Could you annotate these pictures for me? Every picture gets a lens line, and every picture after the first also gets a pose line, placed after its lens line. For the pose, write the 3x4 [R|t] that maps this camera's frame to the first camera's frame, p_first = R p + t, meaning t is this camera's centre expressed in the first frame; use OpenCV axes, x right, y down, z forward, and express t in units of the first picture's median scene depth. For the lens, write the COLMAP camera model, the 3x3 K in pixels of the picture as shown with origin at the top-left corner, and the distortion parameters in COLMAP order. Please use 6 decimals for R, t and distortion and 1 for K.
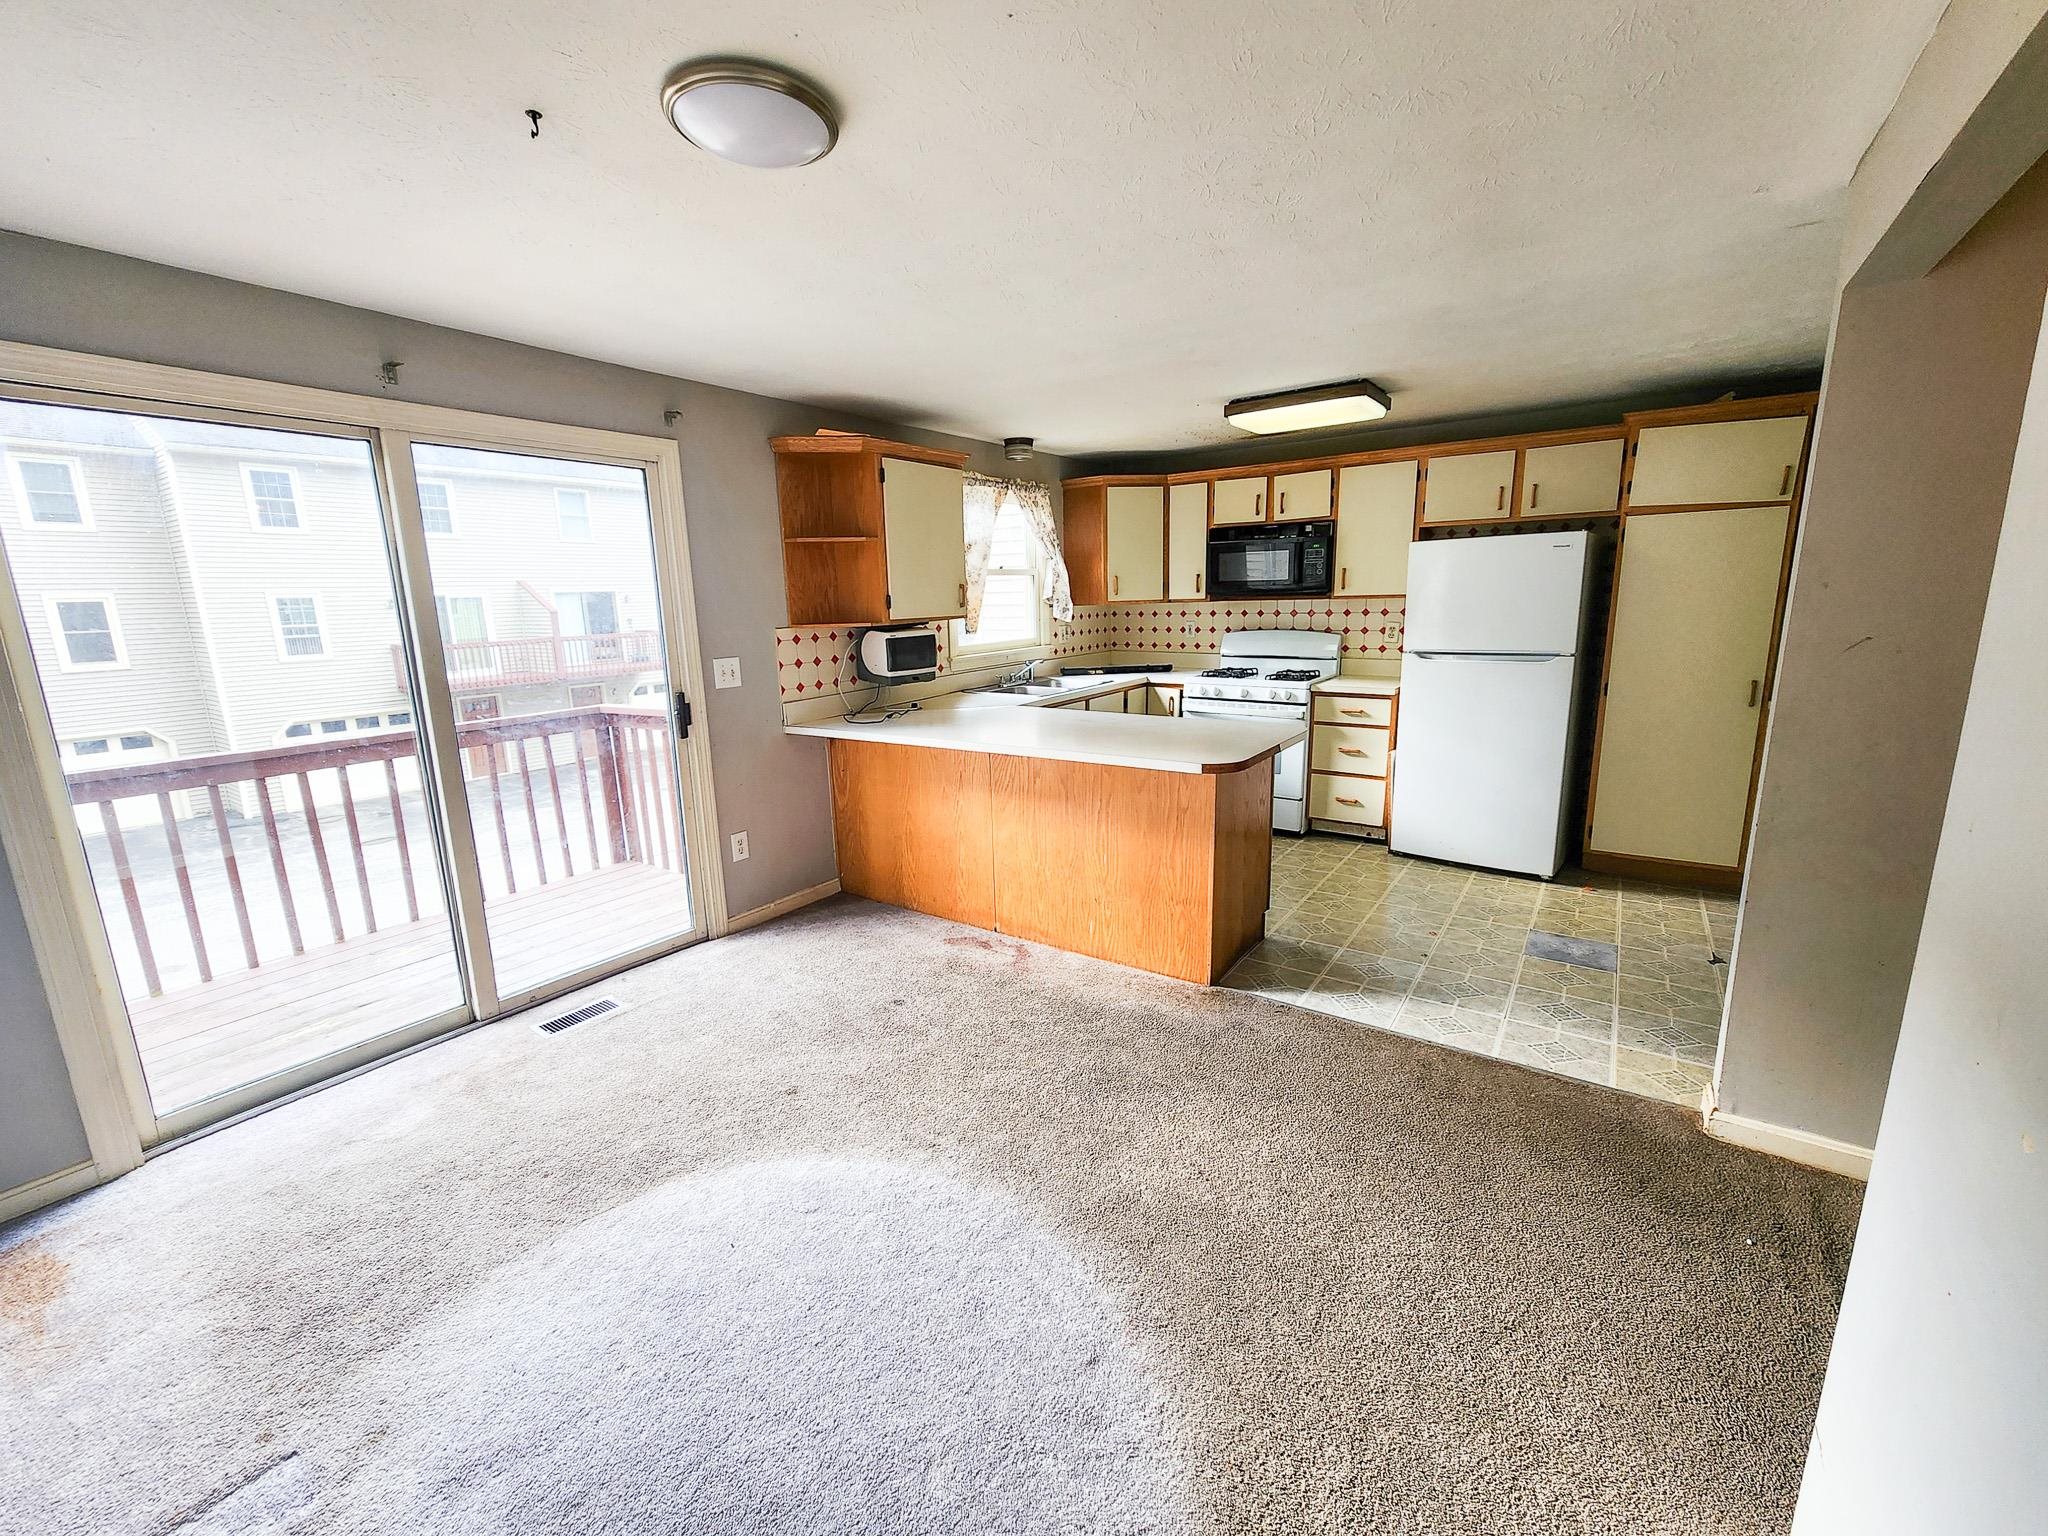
lens RADIAL K [[834.7, 0, 1026.5], [0, 834.7, 769.5], [0, 0, 1]] dist [-0.001099, 0.000751]
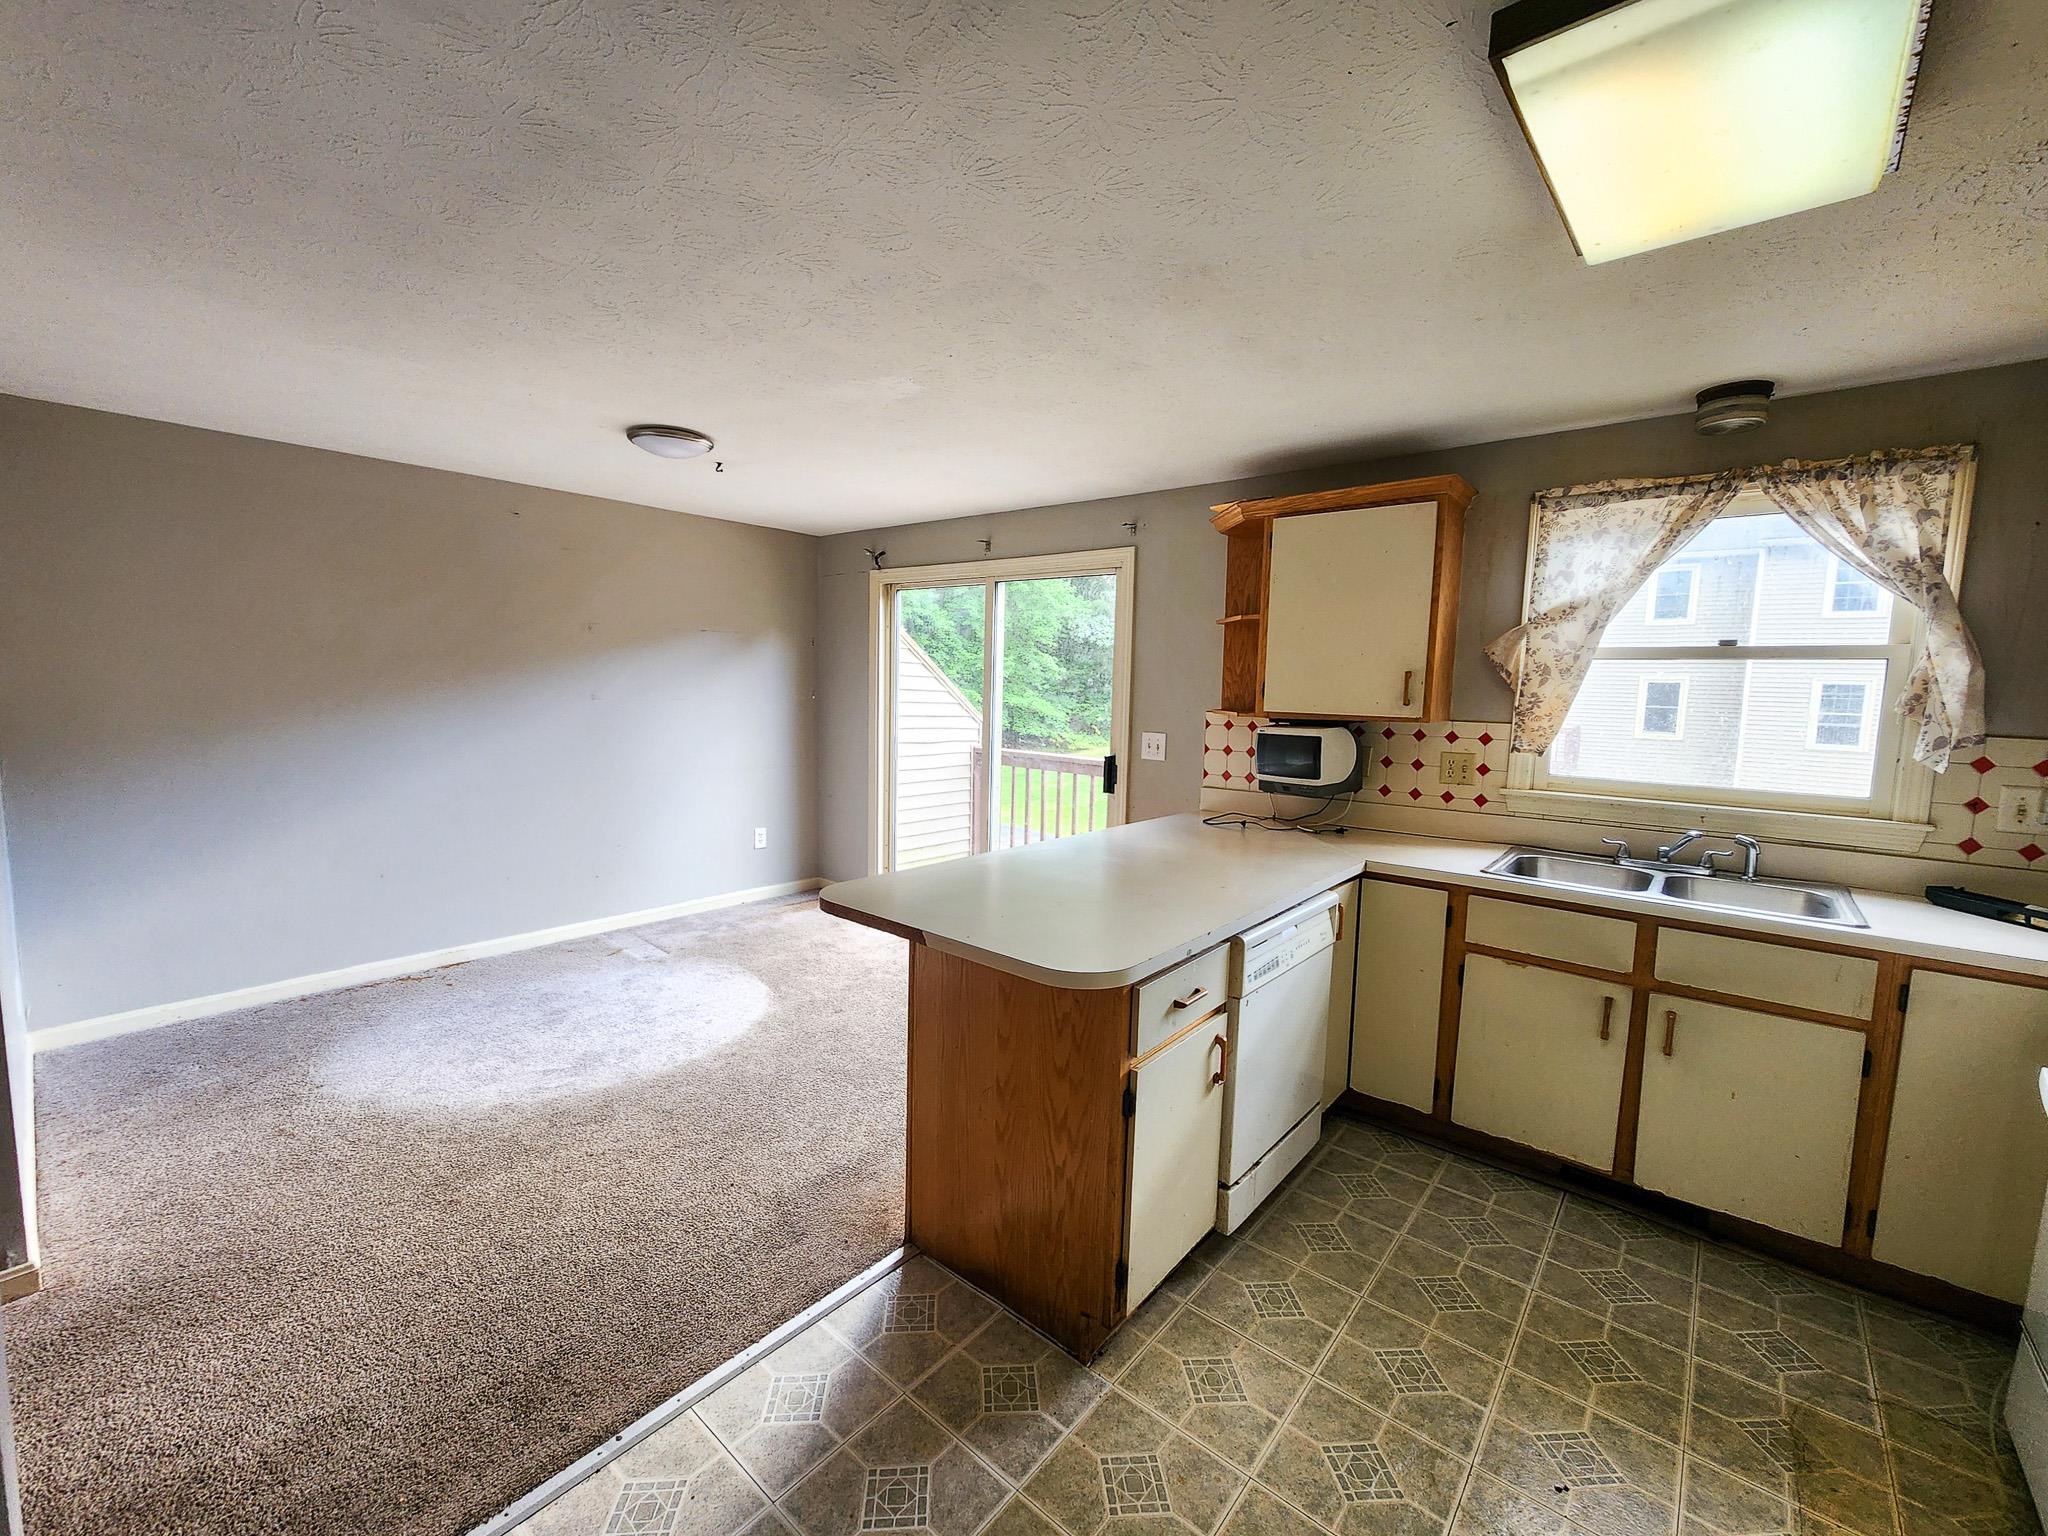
lens RADIAL K [[834.7, 0, 1022.2], [0, 834.7, 768.5], [0, 0, 1]] dist [-0.001099, 0.000751]
pose [[-0.090296, 0.128256, -0.987622, 0.650910], [-0.227723, 0.962742, 0.145845, -0.183634], [0.969530, 0.238073, -0.057725, 0.798551]]
